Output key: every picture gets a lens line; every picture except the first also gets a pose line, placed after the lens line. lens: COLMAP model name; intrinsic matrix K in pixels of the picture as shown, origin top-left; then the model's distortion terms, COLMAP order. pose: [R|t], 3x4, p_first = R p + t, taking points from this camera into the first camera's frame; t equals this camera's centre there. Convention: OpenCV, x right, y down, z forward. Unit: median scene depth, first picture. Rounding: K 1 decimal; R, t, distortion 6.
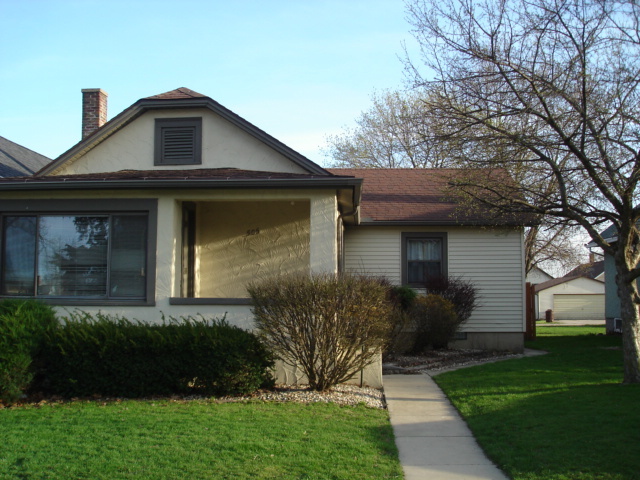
lens RADIAL K [[715.1, 0, 320.0], [0, 715.1, 240.0], [0, 0, 1]] dist [-0.087054, 0.000974]
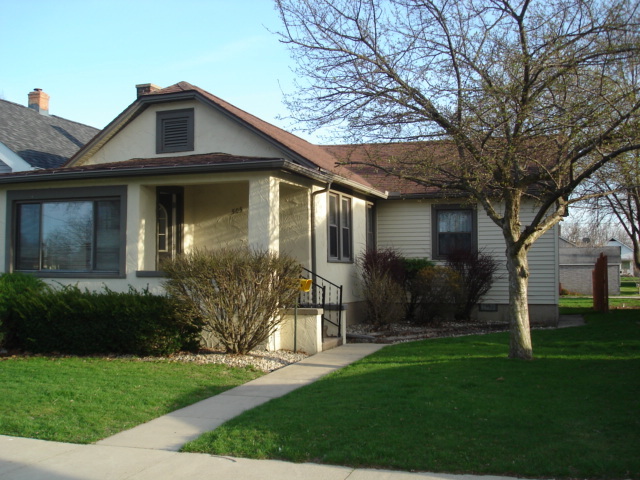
lens RADIAL K [[715.1, 0, 320.0], [0, 715.1, 240.0], [0, 0, 1]] dist [-0.087054, 0.000974]
pose [[0.964139, -0.013444, -0.265055, 0.318343], [0.024453, 0.998968, 0.038278, -0.004928], [0.264267, -0.043387, 0.963473, -0.023635]]
